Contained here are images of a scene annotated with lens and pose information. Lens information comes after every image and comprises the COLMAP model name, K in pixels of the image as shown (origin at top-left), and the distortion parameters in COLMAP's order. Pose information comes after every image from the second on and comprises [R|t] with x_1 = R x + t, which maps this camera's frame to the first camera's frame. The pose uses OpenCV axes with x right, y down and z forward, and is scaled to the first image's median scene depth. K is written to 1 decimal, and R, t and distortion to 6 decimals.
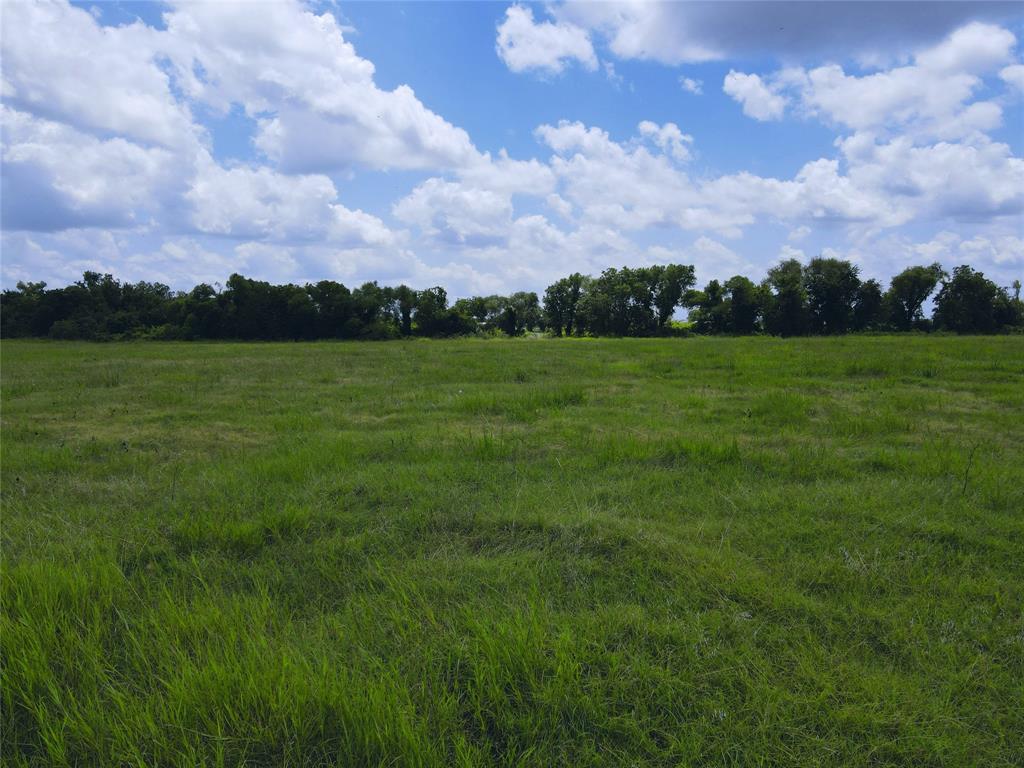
lens RADIAL K [[759.3, 0, 512.0], [0, 759.3, 384.0], [0, 0, 1]] dist [0.006240, 0.007382]
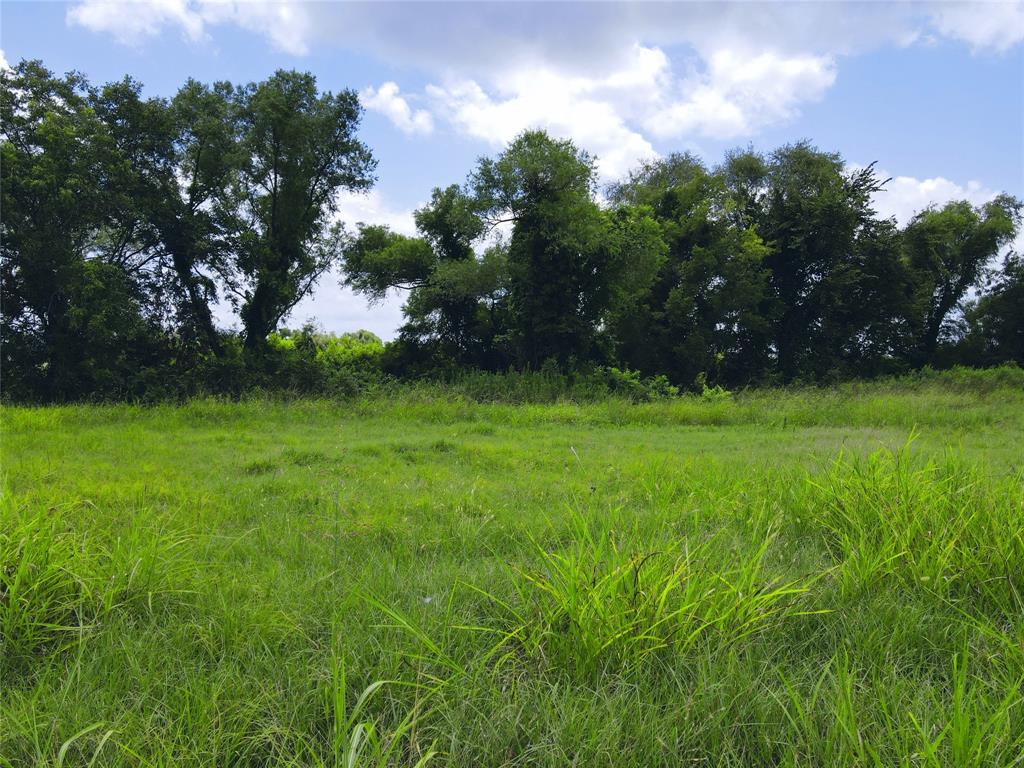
lens RADIAL K [[735.0, 0, 512.0], [0, 735.0, 384.0], [0, 0, 1]] dist [0.004129, 0.002527]
pose [[0.934391, -0.002085, 0.356244, 0.189542], [0.031078, 0.996648, -0.075681, -0.041972], [-0.354892, 0.081787, 0.931323, 0.734431]]
